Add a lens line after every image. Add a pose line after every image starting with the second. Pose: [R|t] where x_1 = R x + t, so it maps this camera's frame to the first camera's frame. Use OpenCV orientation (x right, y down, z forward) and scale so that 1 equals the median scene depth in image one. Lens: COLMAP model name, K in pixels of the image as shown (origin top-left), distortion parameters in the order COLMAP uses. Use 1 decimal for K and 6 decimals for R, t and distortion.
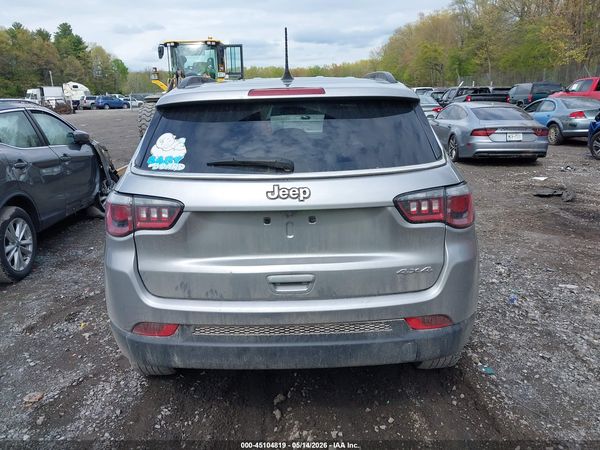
lens RADIAL K [[478.7, 0, 300.0], [0, 478.7, 225.0], [0, 0, 1]] dist [0.008674, 0.003213]
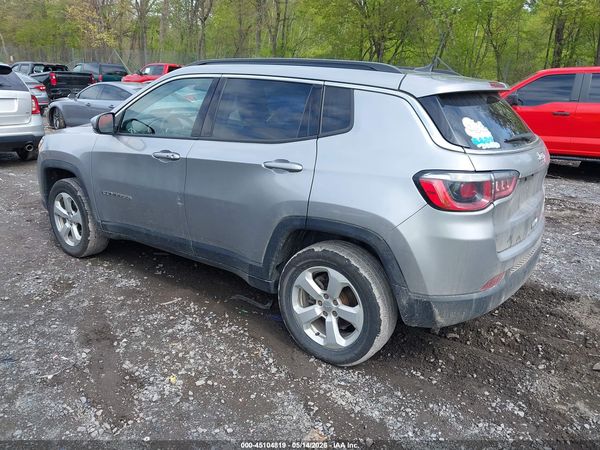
lens RADIAL K [[473.9, 0, 300.0], [0, 473.9, 225.0], [0, 0, 1]] dist [0.012923, -0.004642]
pose [[0.586616, -0.195303, 0.785963, -0.699008], [0.160755, 0.979256, 0.123352, -0.068357], [-0.793750, 0.053987, 0.605843, 0.307025]]
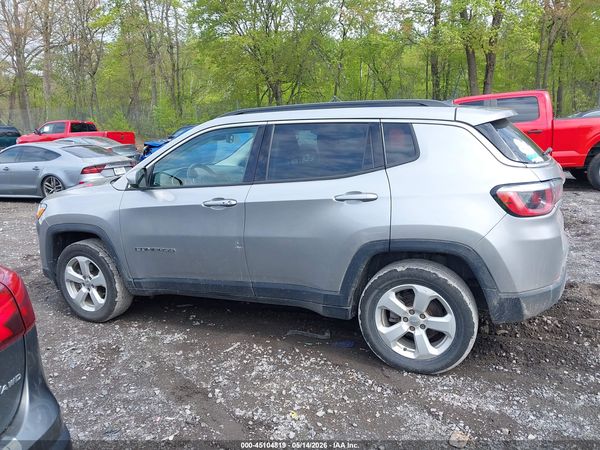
lens RADIAL K [[473.9, 0, 300.0], [0, 473.9, 225.0], [0, 0, 1]] dist [0.012923, -0.004642]
pose [[0.394091, -0.188808, 0.899469, -0.855642], [0.267728, 0.959811, 0.084172, -0.112109], [-0.879212, 0.207642, 0.428801, 0.487790]]
